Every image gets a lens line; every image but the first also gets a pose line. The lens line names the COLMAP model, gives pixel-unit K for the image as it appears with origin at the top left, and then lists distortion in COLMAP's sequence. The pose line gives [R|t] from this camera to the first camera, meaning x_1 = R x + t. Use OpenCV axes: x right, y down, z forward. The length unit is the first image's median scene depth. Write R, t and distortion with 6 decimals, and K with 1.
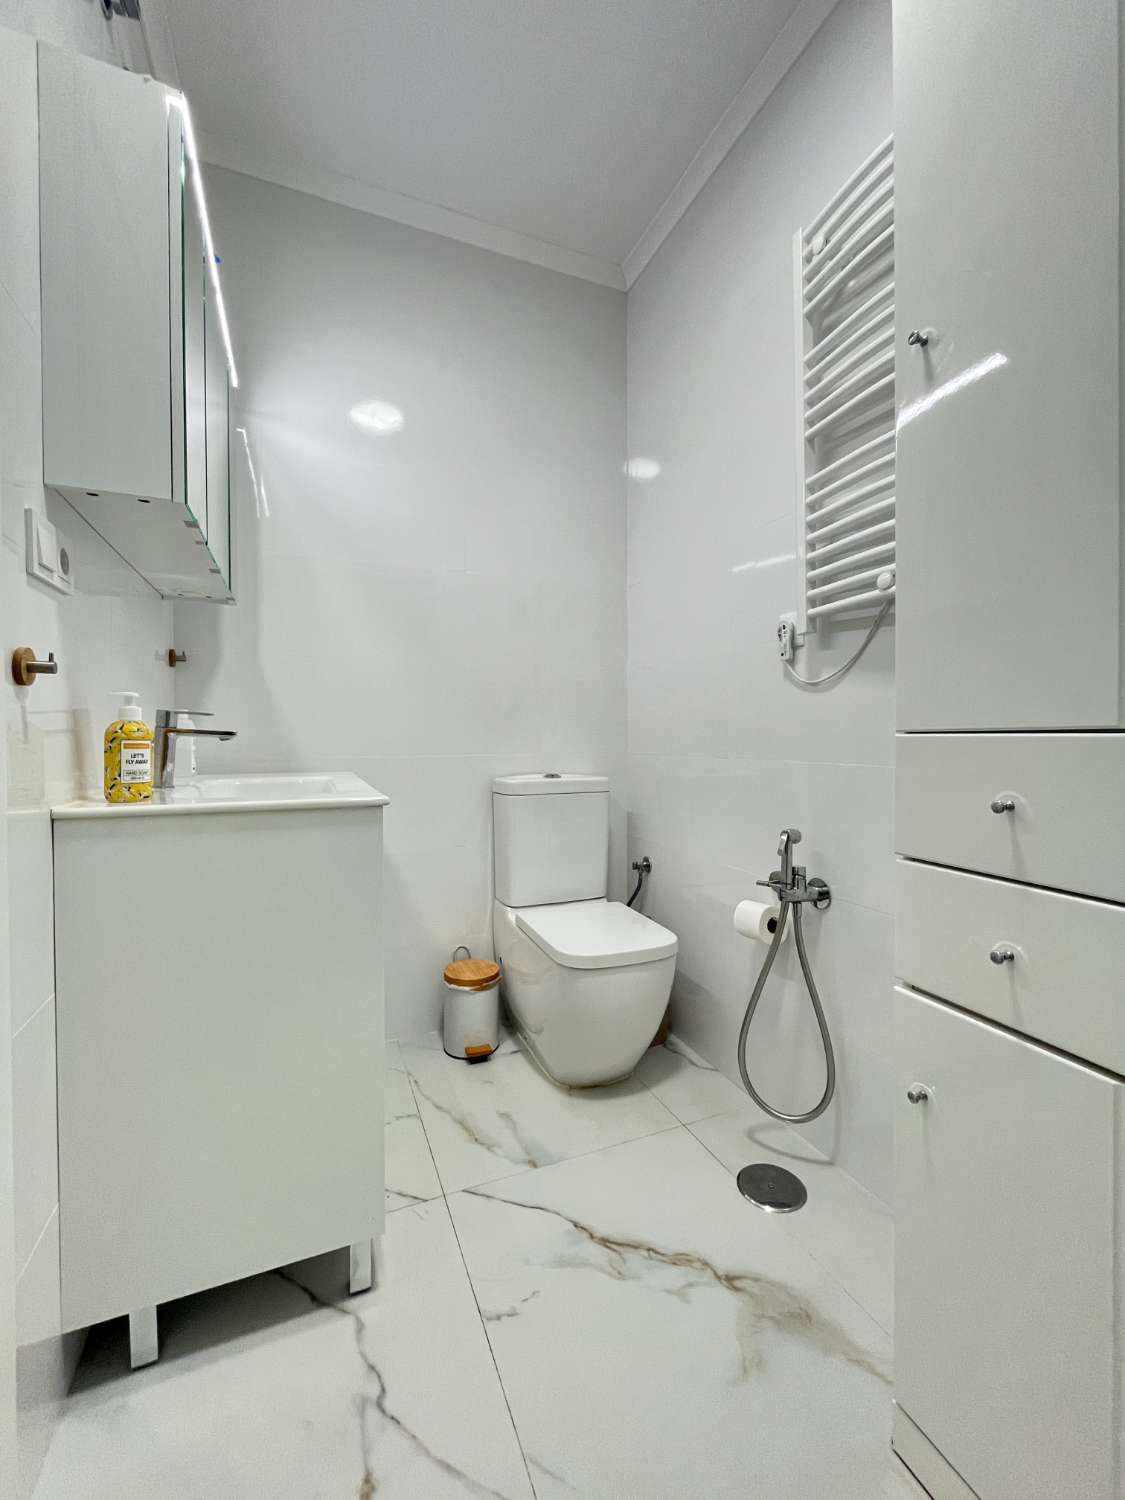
lens RADIAL K [[609.2, 0, 562.4], [0, 609.2, 751.4], [0, 0, 1]] dist [0.000162, -0.000215]
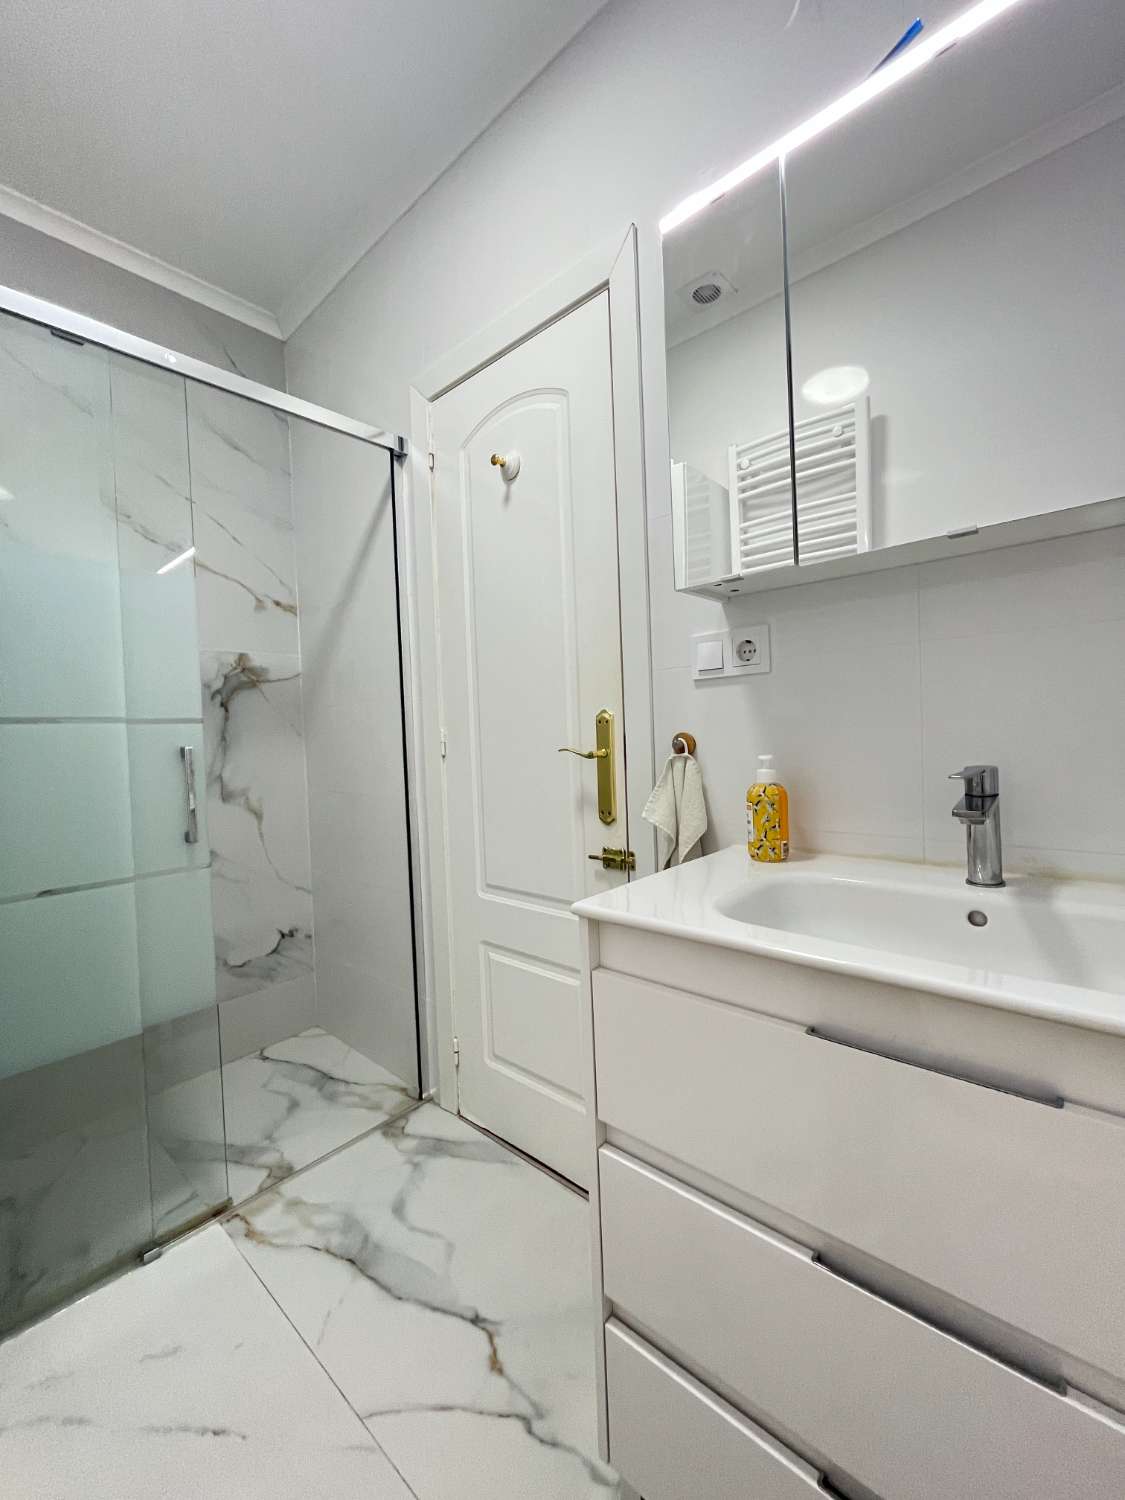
lens RADIAL K [[609.2, 0, 564.3], [0, 609.2, 748.7], [0, 0, 1]] dist [0.000162, -0.000215]
pose [[-0.904614, 0.047715, -0.423552, 0.047562], [0.039153, 0.998815, 0.028898, -0.180997], [0.424429, 0.009558, -0.905411, 2.018237]]
